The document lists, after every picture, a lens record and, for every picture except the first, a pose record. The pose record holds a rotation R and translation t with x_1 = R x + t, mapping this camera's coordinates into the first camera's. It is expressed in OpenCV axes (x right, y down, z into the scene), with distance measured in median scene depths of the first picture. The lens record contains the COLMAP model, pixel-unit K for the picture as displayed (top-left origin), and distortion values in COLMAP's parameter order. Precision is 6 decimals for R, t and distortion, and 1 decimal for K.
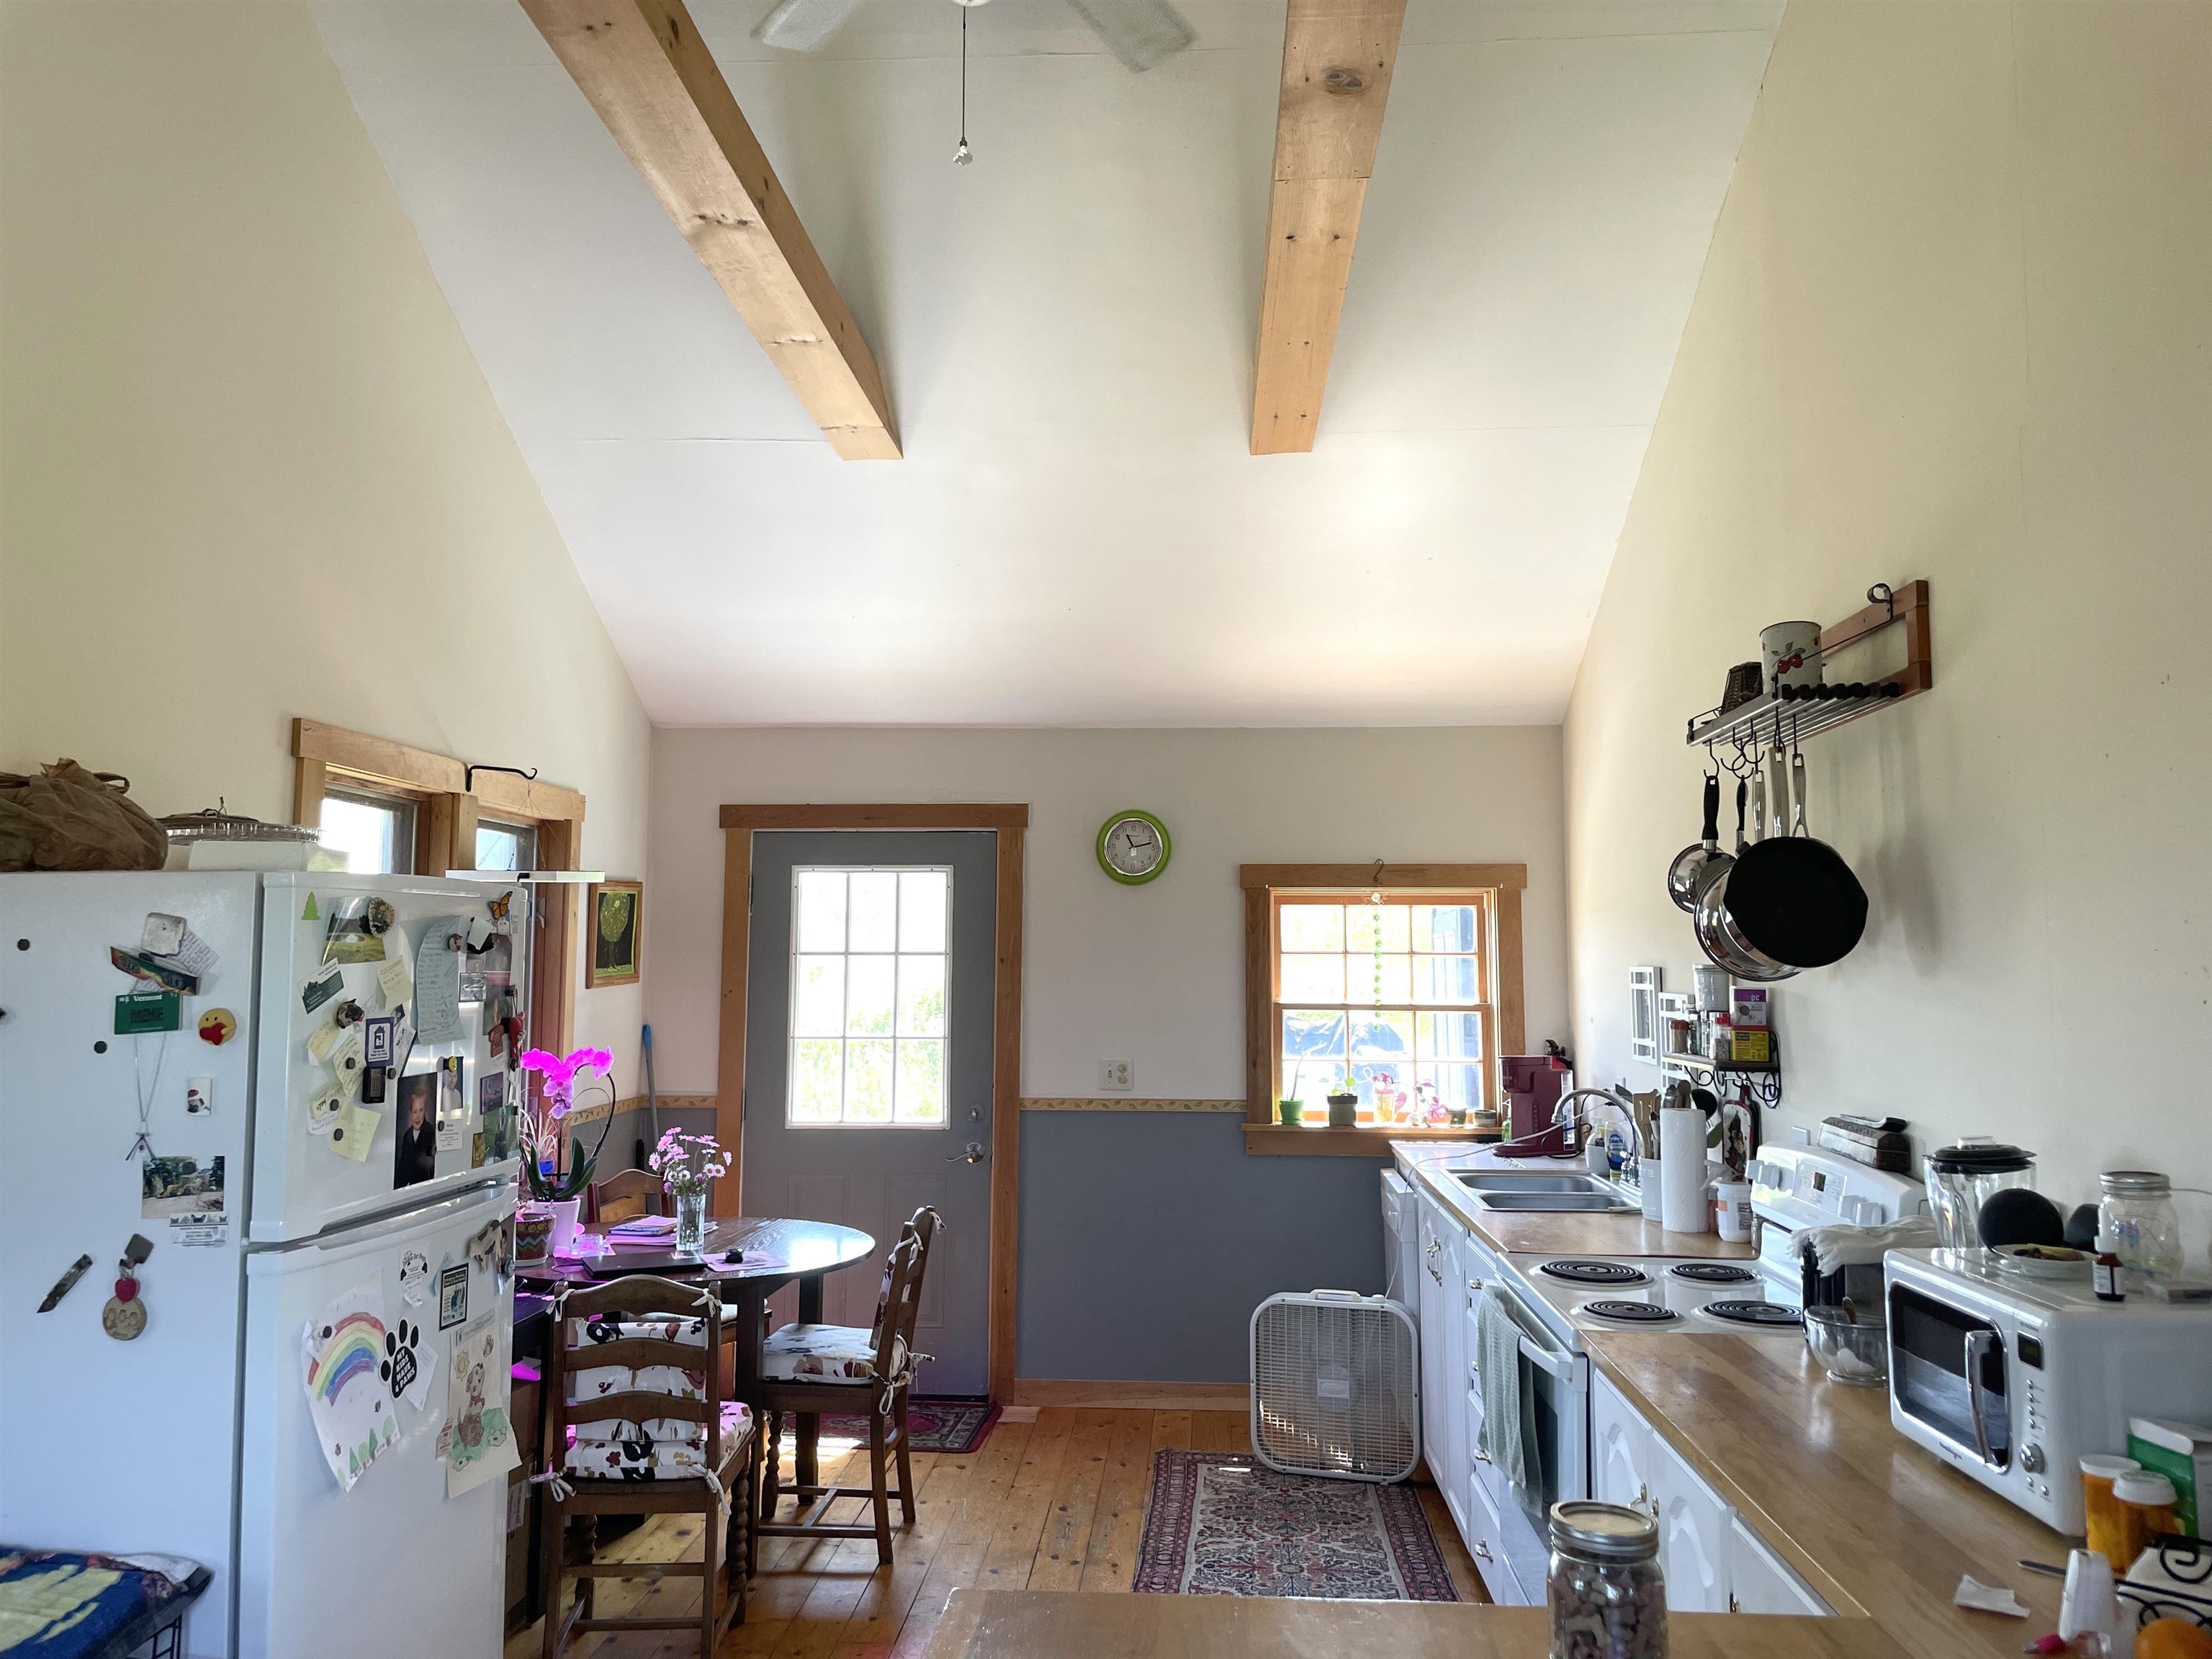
lens RADIAL K [[1683.9, 0, 1126.7], [0, 1683.9, 776.5], [0, 0, 1]] dist [0.087147, -0.117595]
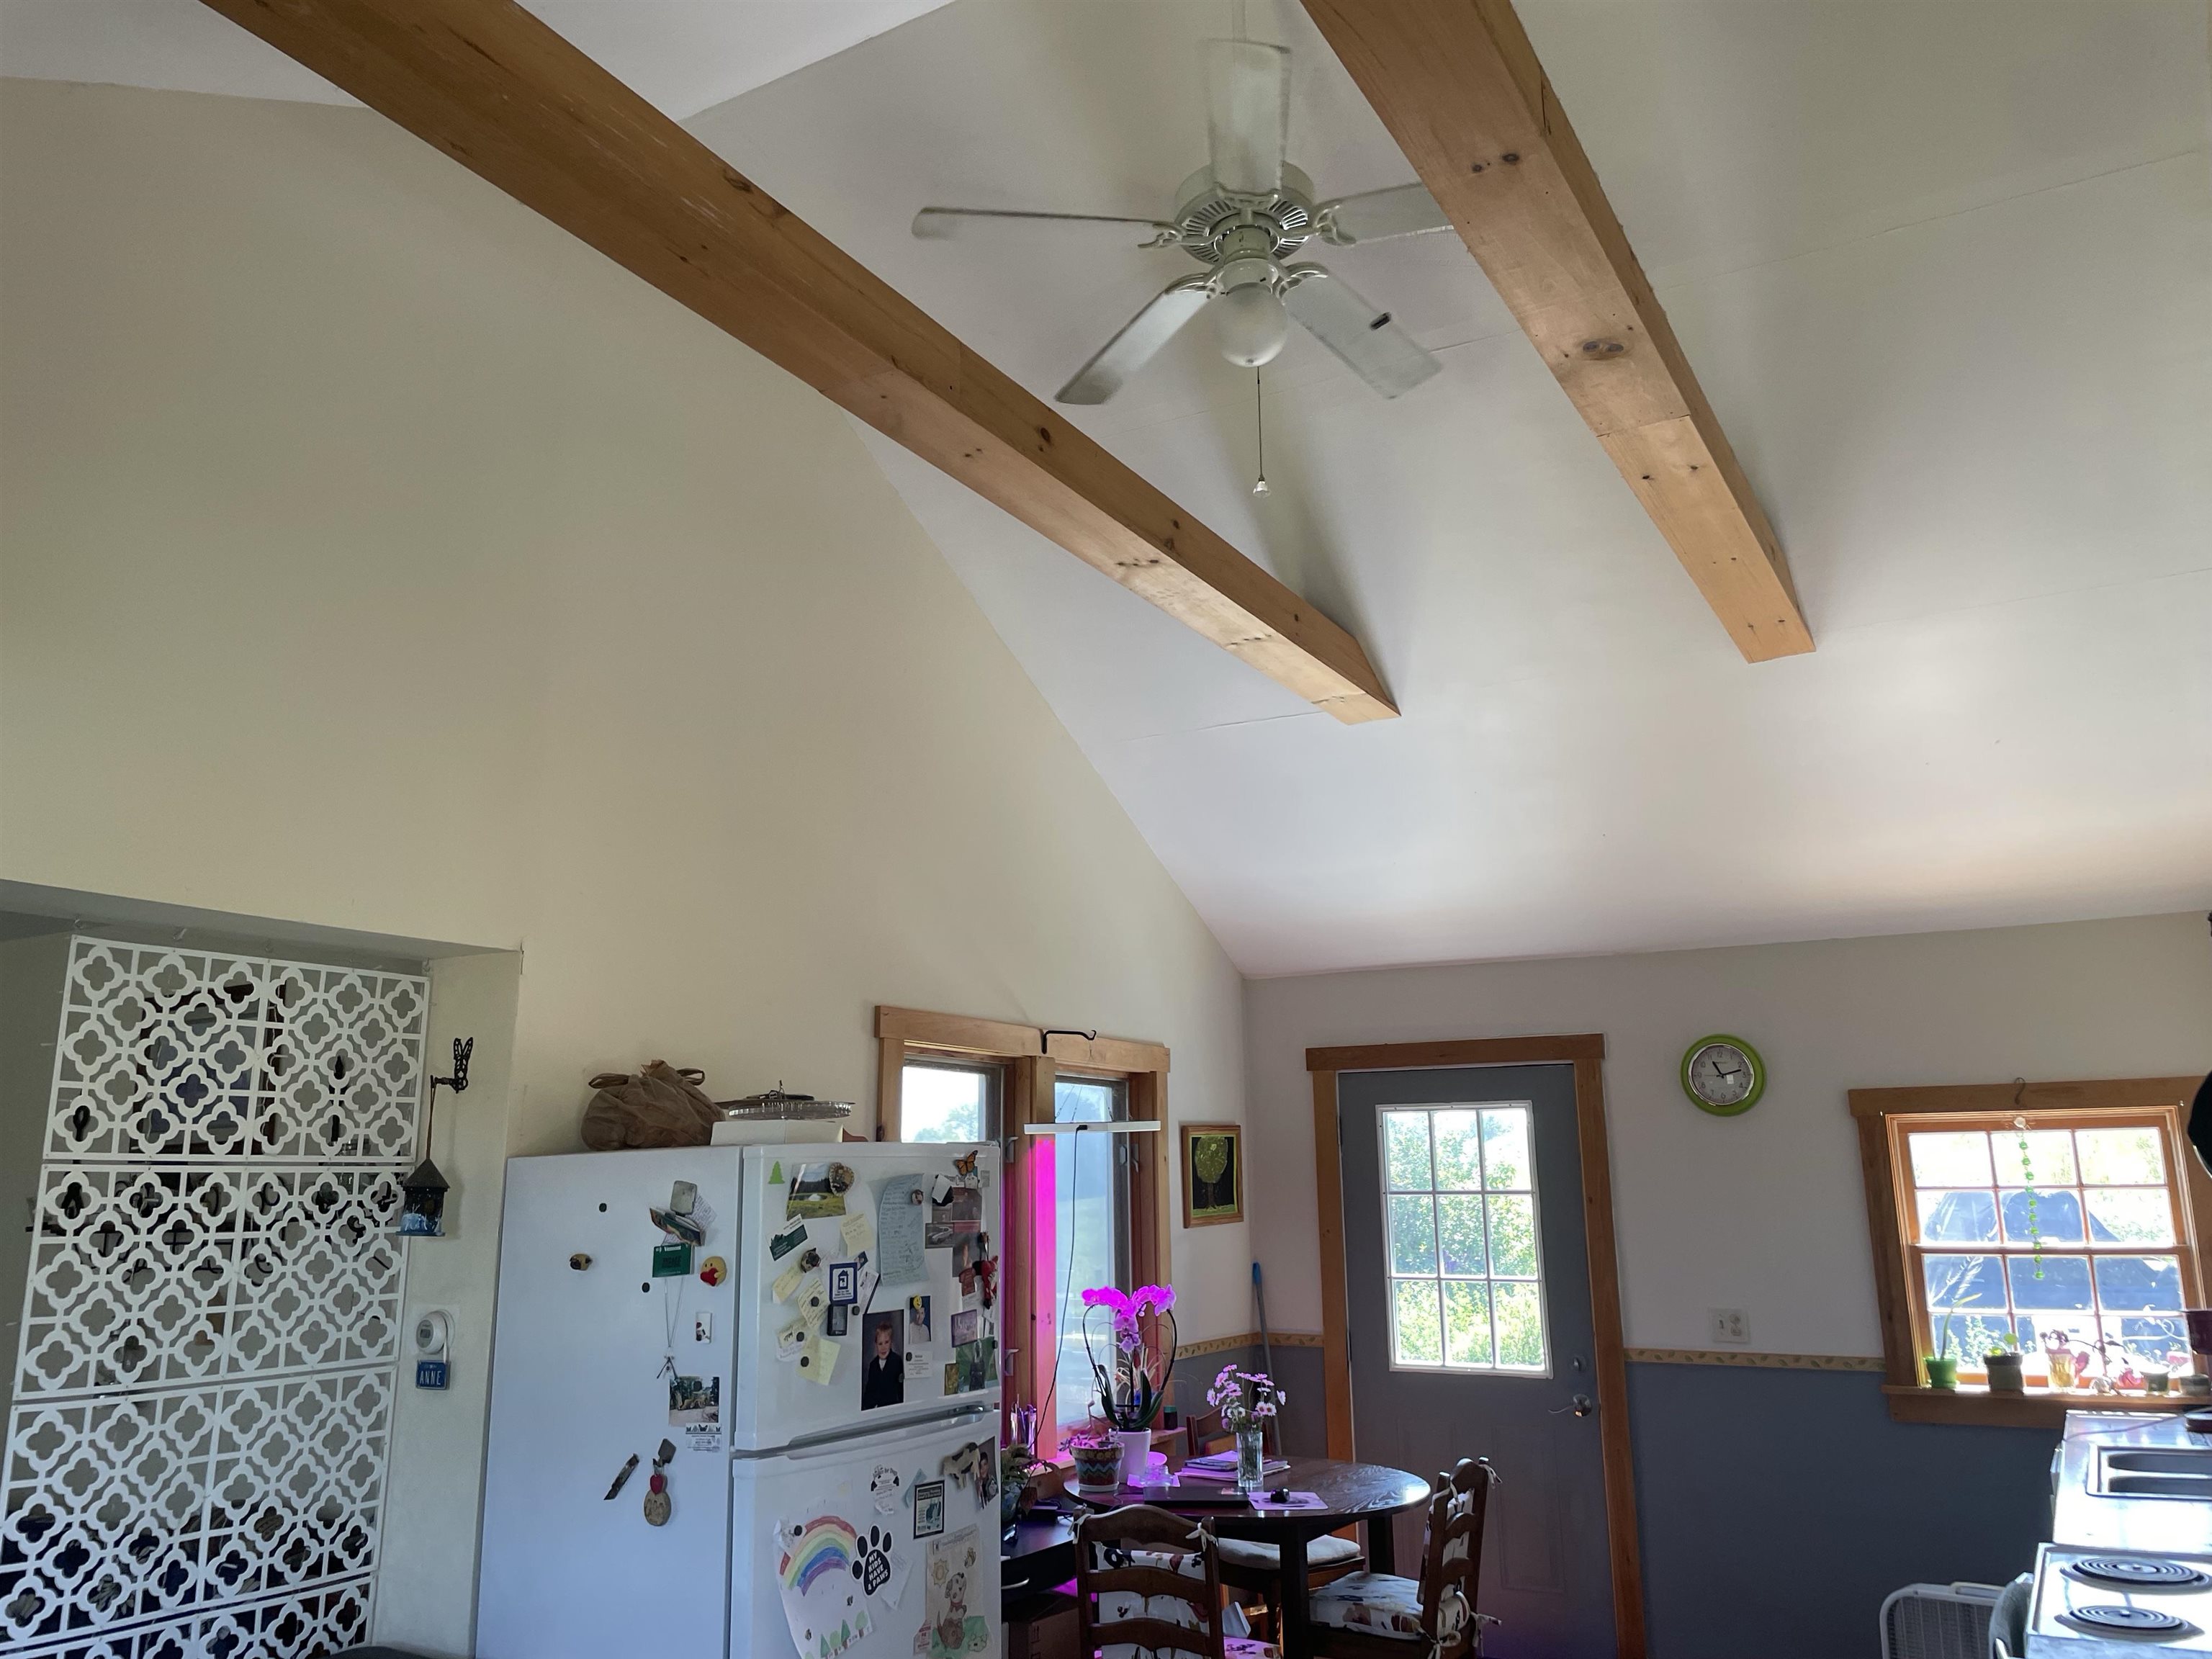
lens RADIAL K [[1683.9, 0, 1113.0], [0, 1683.9, 767.0], [0, 0, 1]] dist [0.087147, -0.117595]
pose [[0.895244, -0.121079, -0.428809, 0.181252], [0.062099, 0.986884, -0.149009, -0.010422], [0.441227, 0.106771, 0.891021, -0.026944]]
